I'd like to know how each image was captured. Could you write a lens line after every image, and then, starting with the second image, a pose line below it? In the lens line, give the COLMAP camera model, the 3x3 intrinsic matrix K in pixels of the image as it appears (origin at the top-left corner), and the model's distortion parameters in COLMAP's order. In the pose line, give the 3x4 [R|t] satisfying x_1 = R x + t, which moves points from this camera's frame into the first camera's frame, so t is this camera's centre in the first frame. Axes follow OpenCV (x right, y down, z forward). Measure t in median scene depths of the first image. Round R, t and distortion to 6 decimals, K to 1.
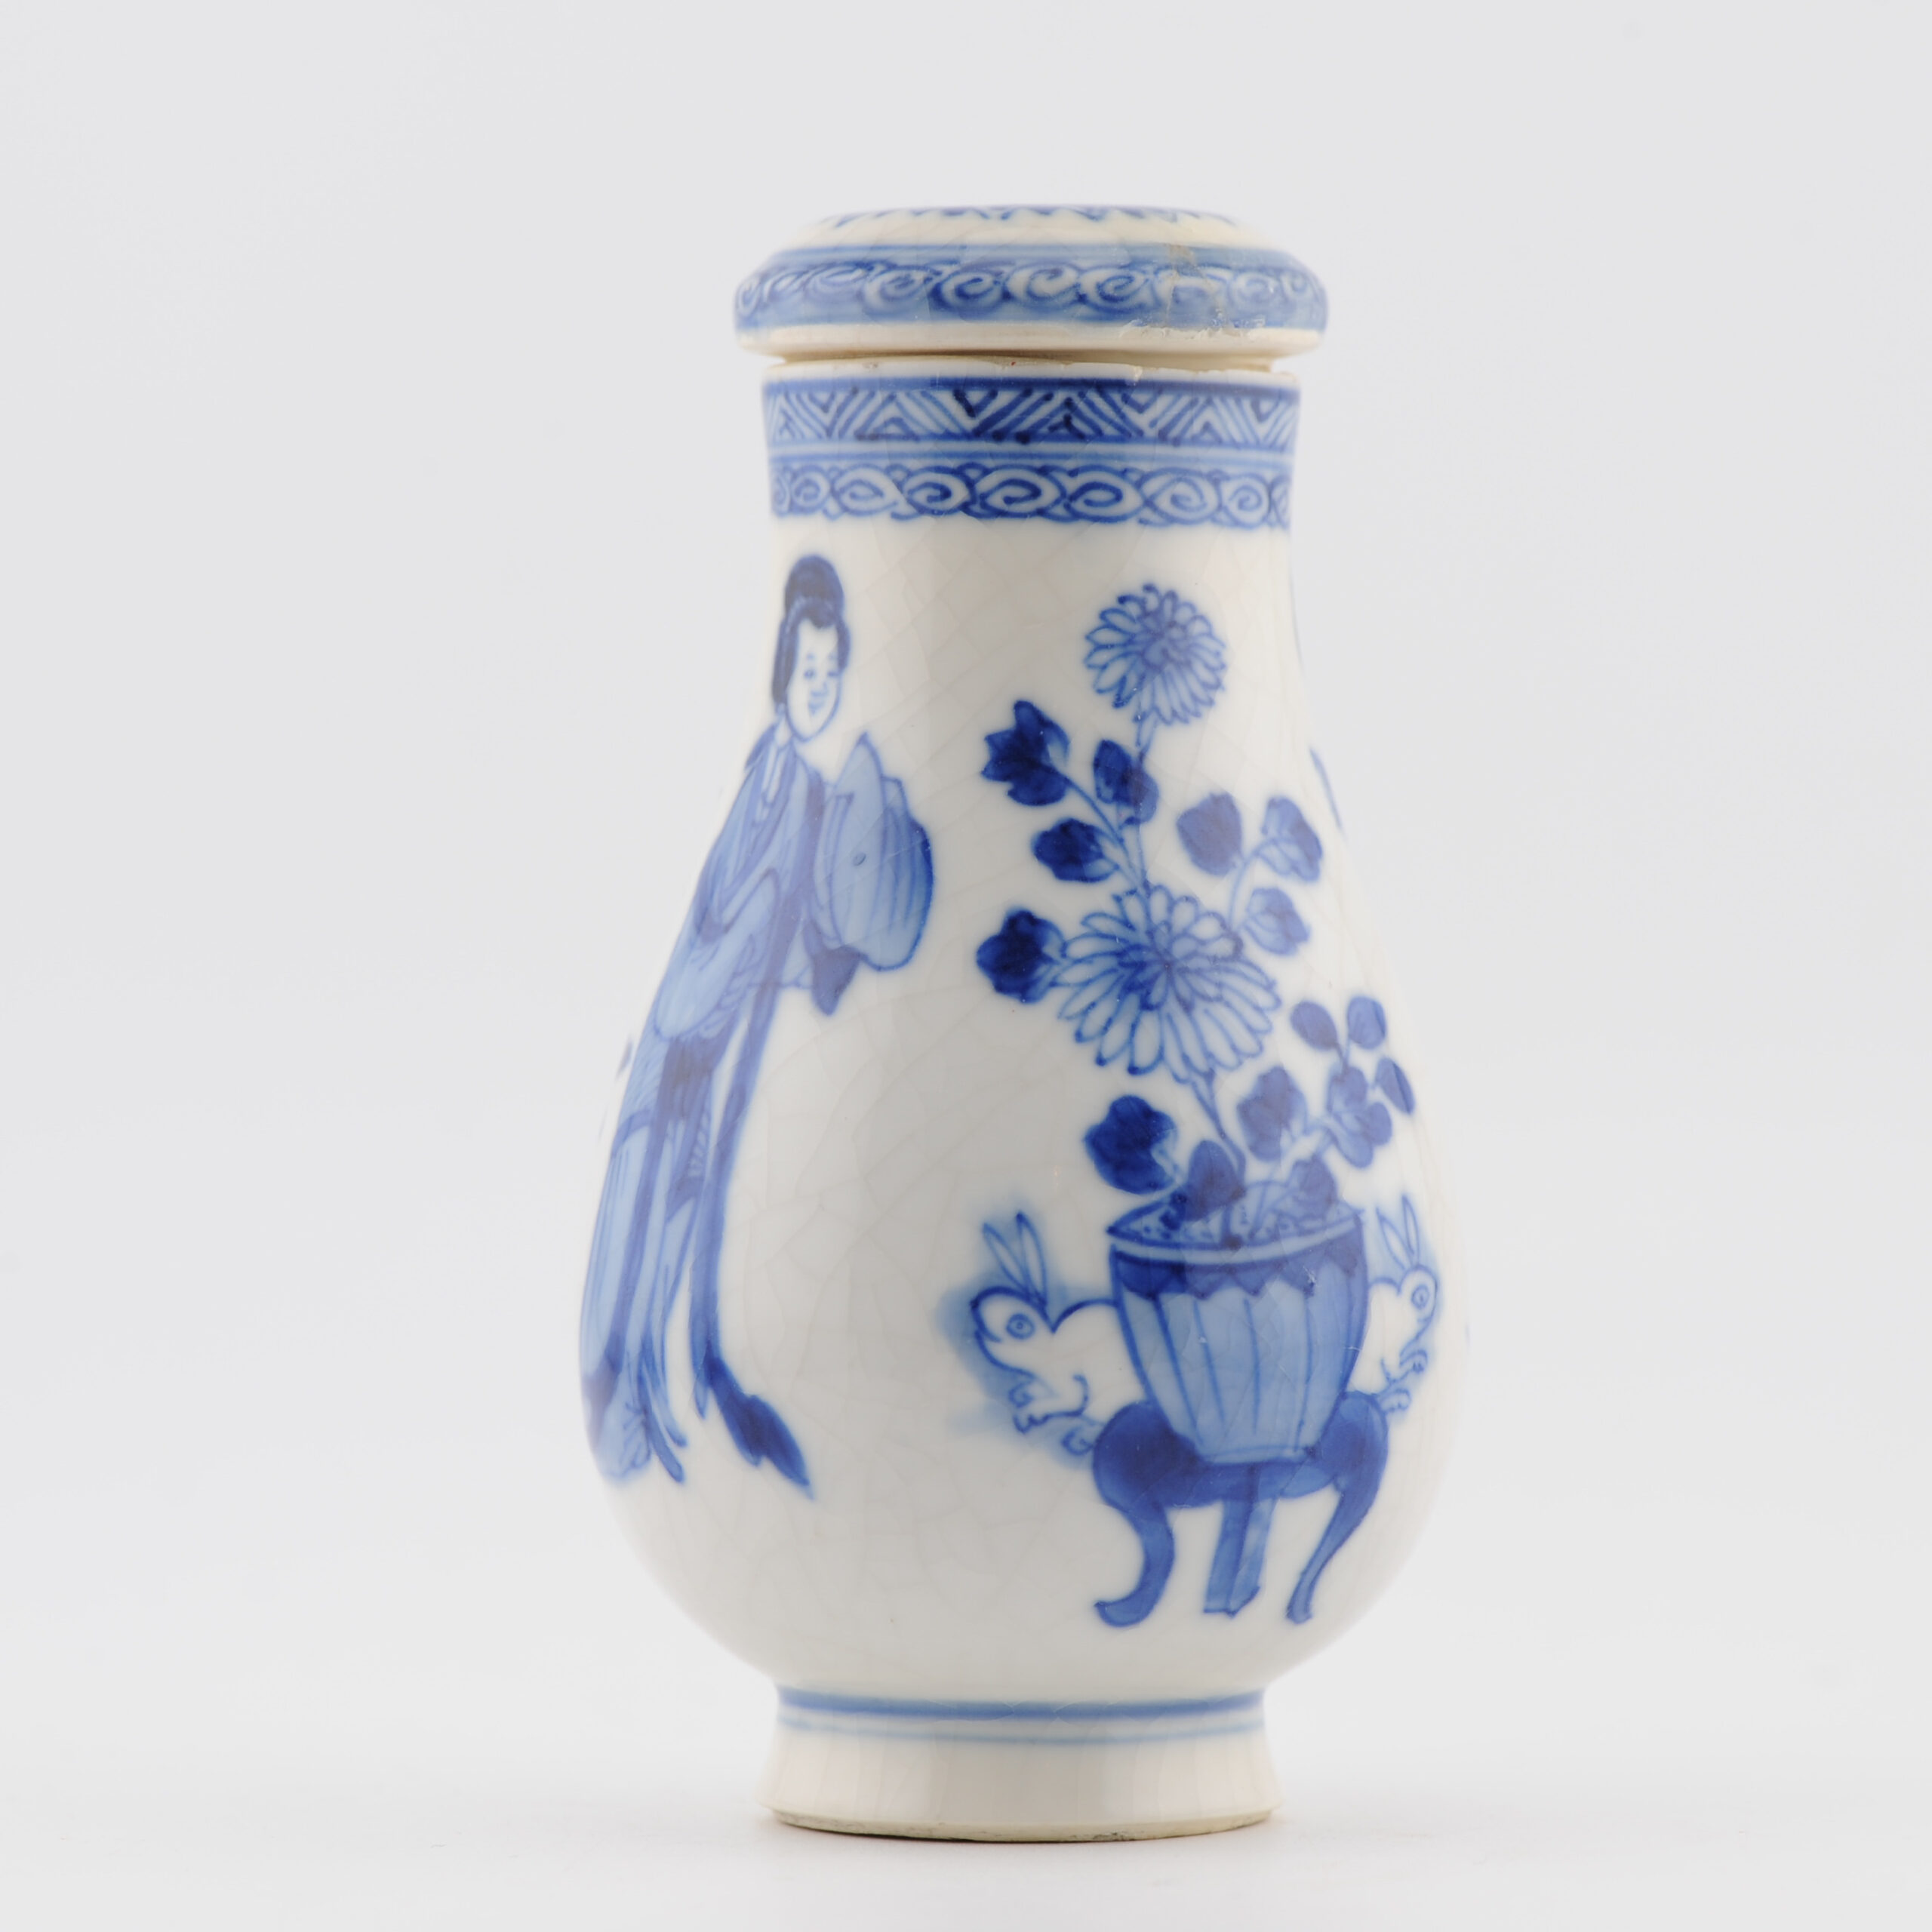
lens RADIAL K [[10012.8, 0, 925.4], [0, 10012.8, 964.3], [0, 0, 1]] dist [0.023338, 0.394438]
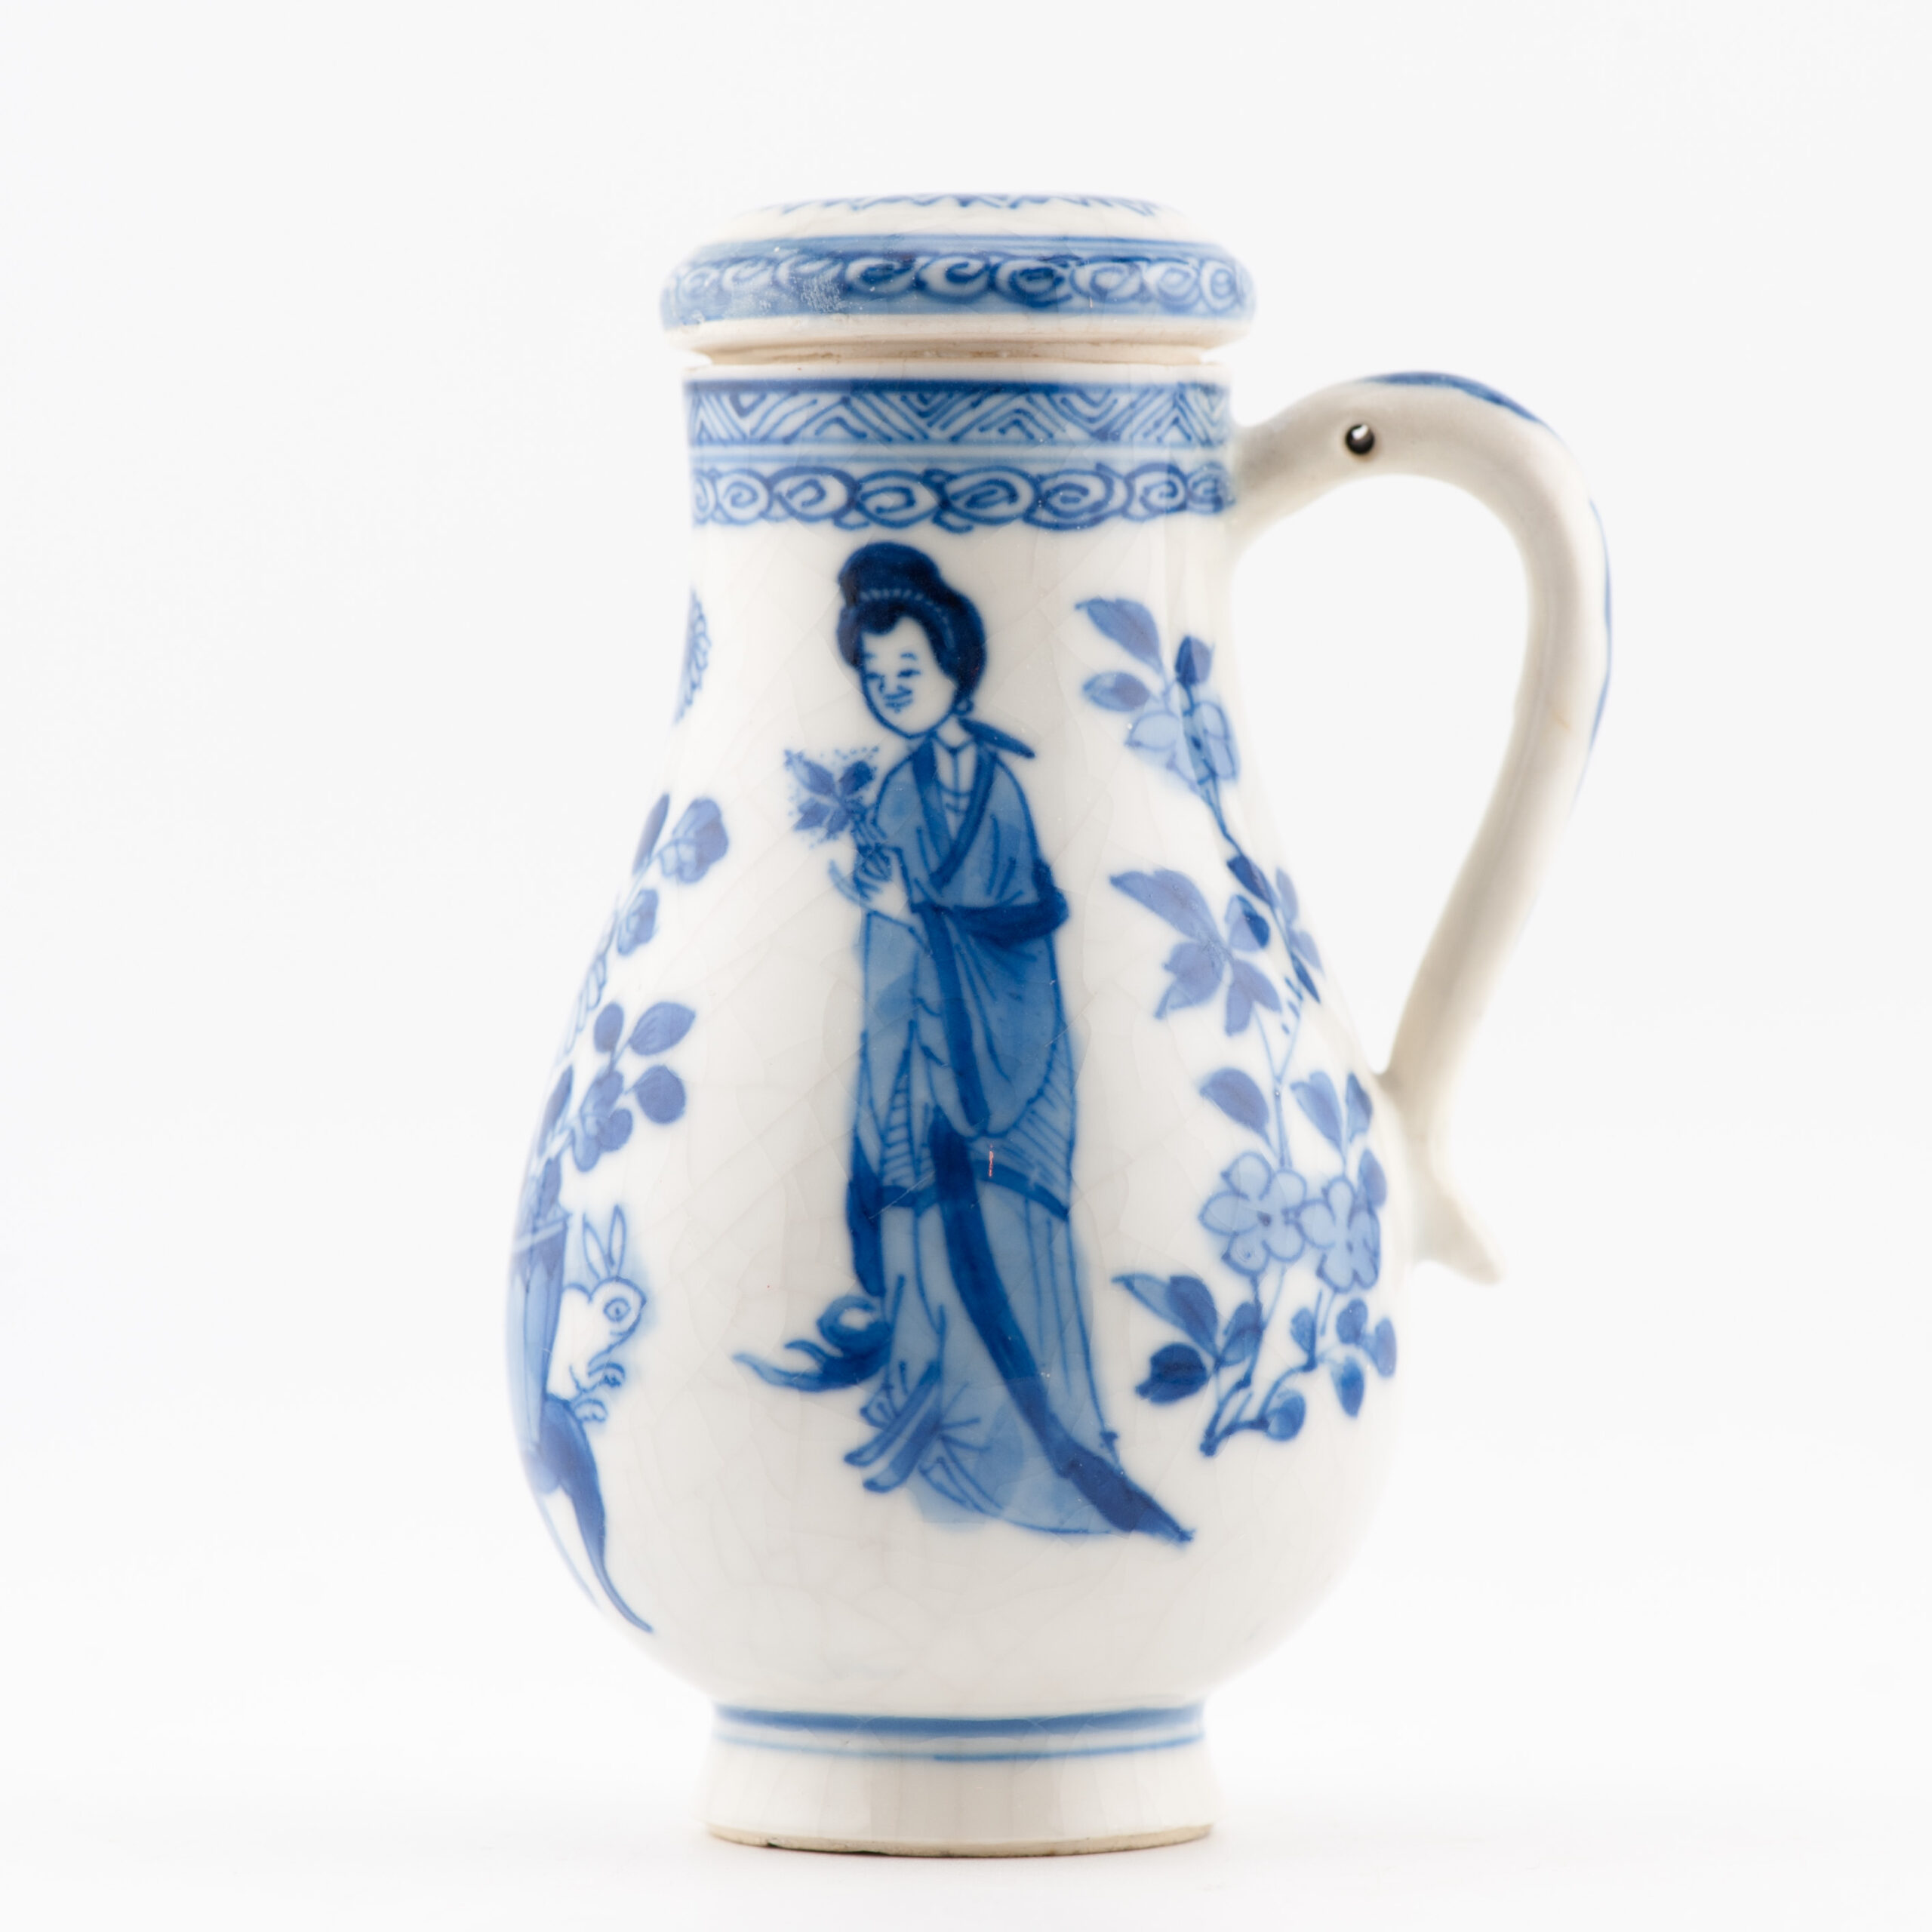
lens RADIAL K [[10012.8, 0, 925.4], [0, 10012.8, 964.3], [0, 0, 1]] dist [0.023338, 0.394438]
pose [[-0.305033, 0.021960, -0.952089, 0.976212], [-0.017411, 0.999438, 0.028630, -0.029186], [0.952183, 0.025310, -0.304479, 1.333095]]
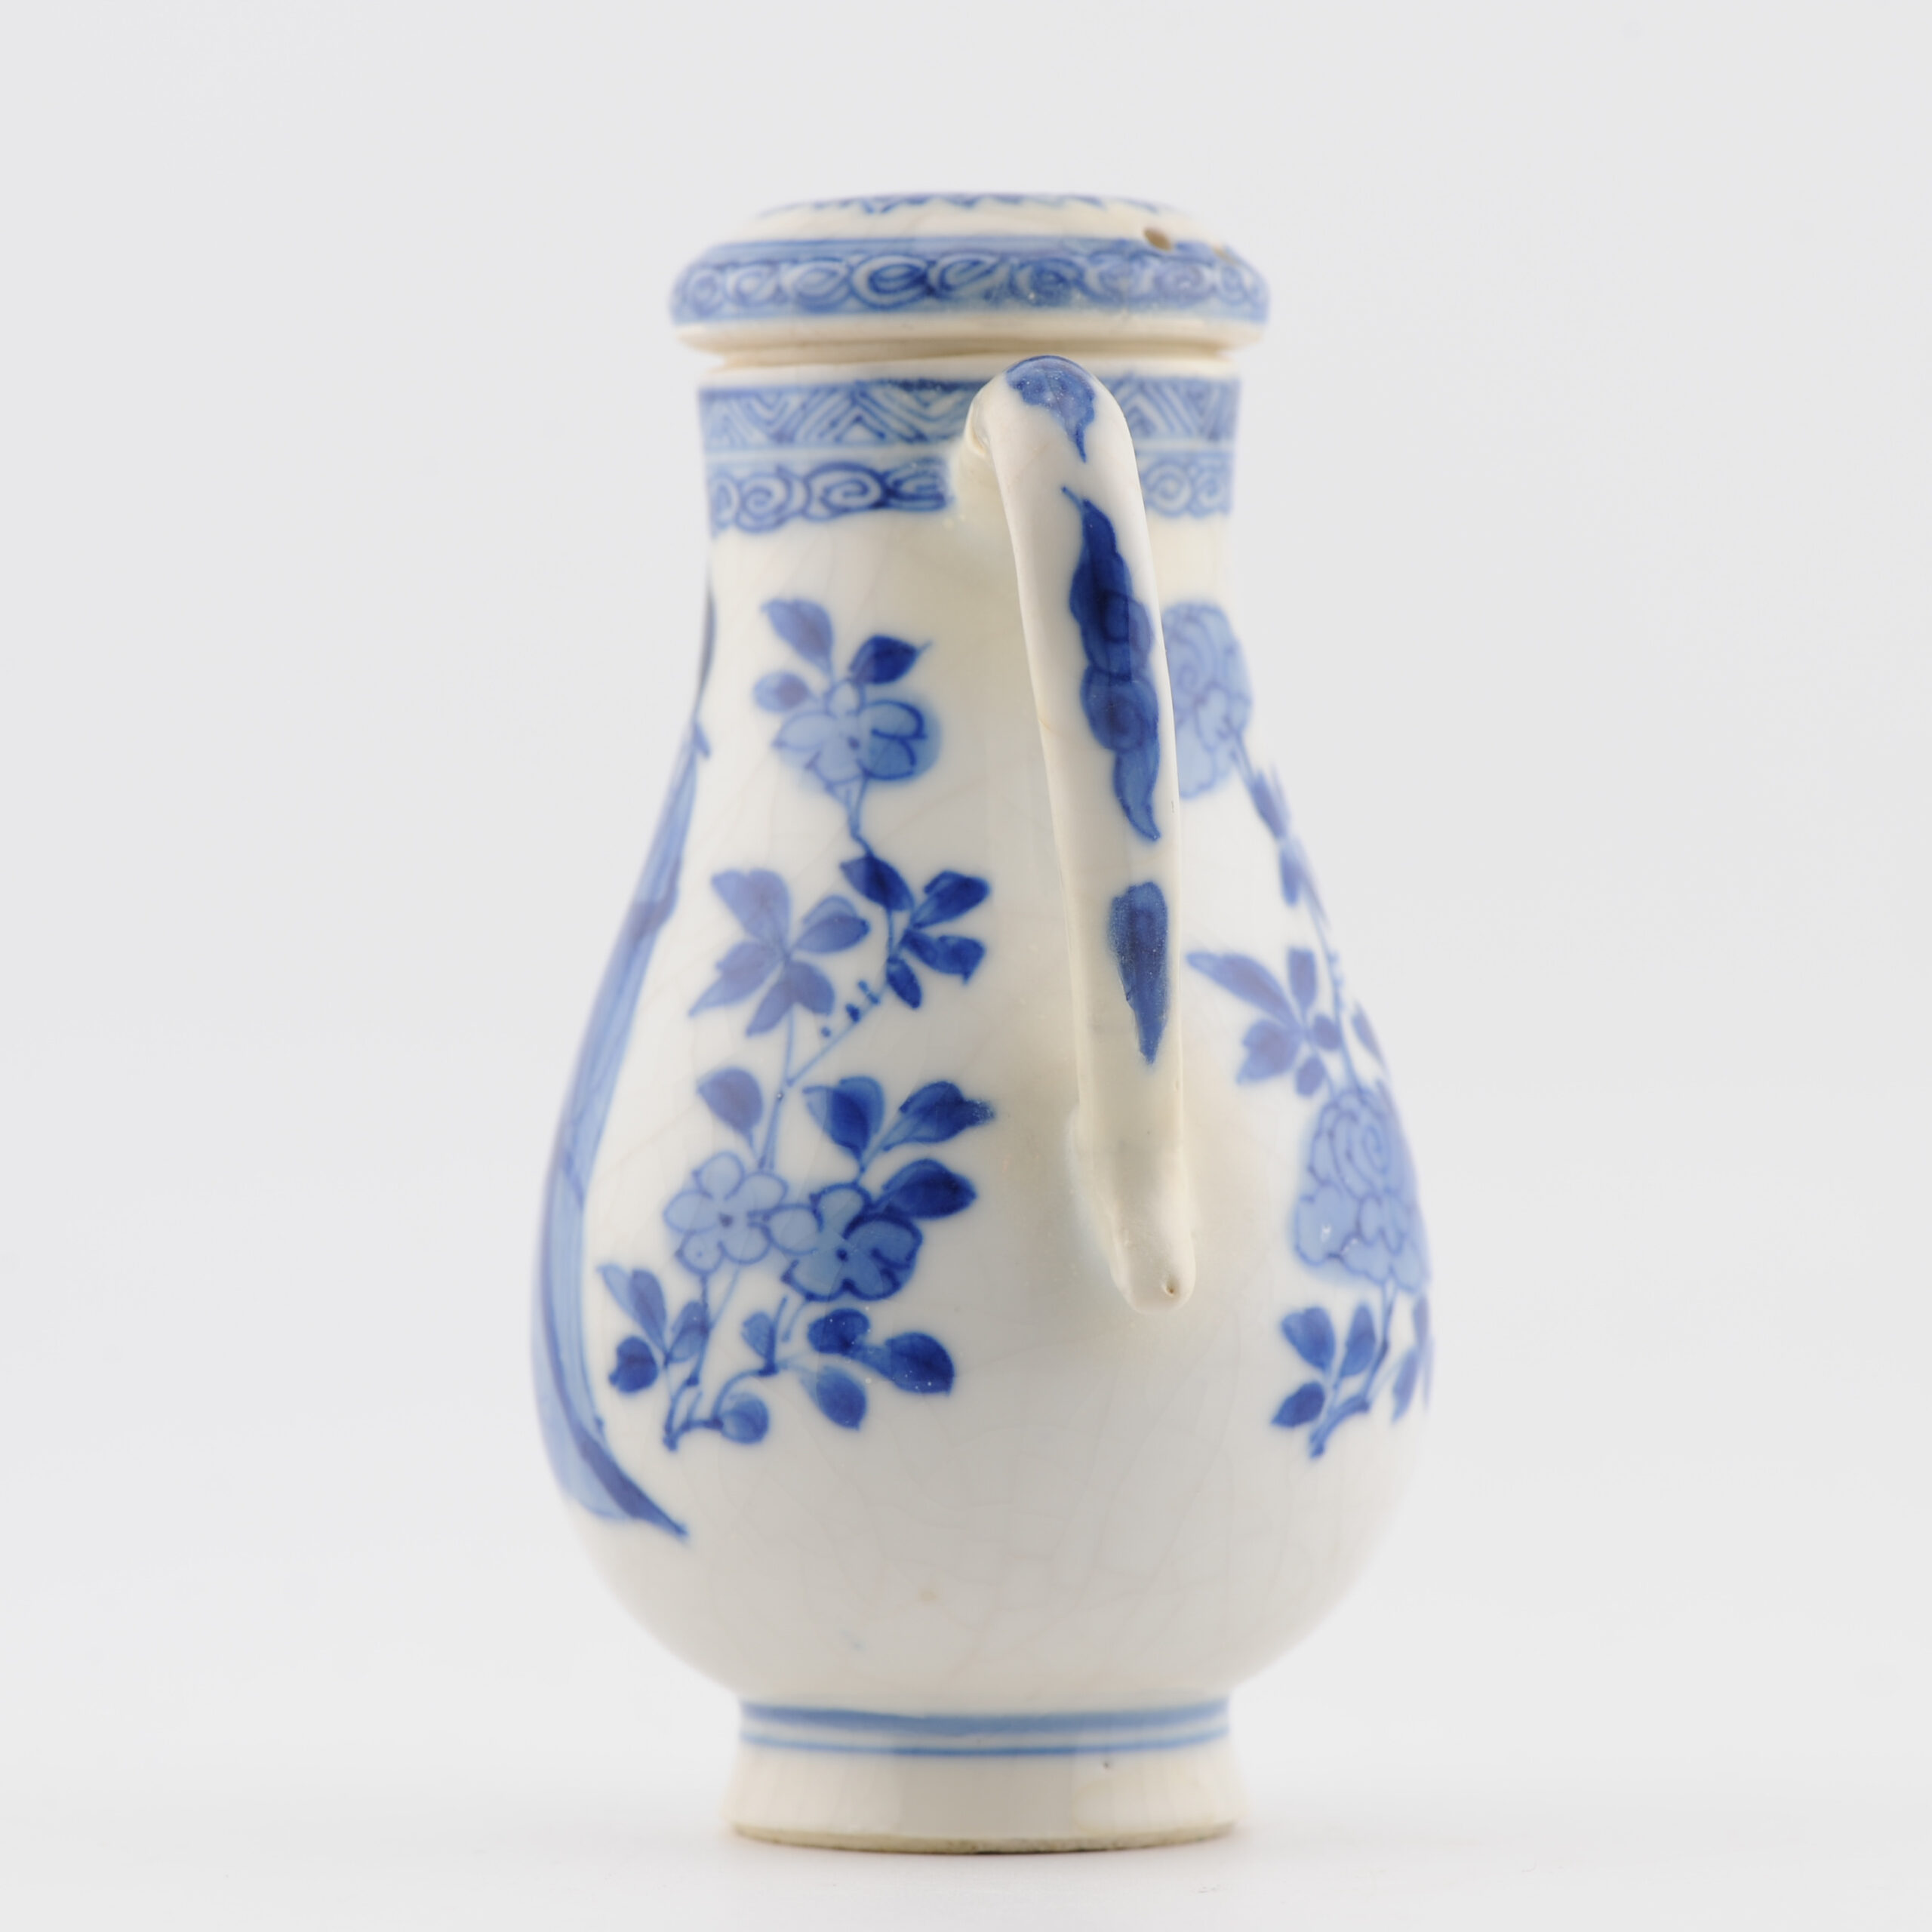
lens RADIAL K [[10012.8, 0, 925.4], [0, 10012.8, 964.3], [0, 0, 1]] dist [0.023338, 0.394438]
pose [[-0.998035, 0.002481, 0.062616, -0.048237], [0.005031, 0.999163, 0.040600, -0.041406], [-0.062463, 0.040835, -0.997212, 2.041664]]
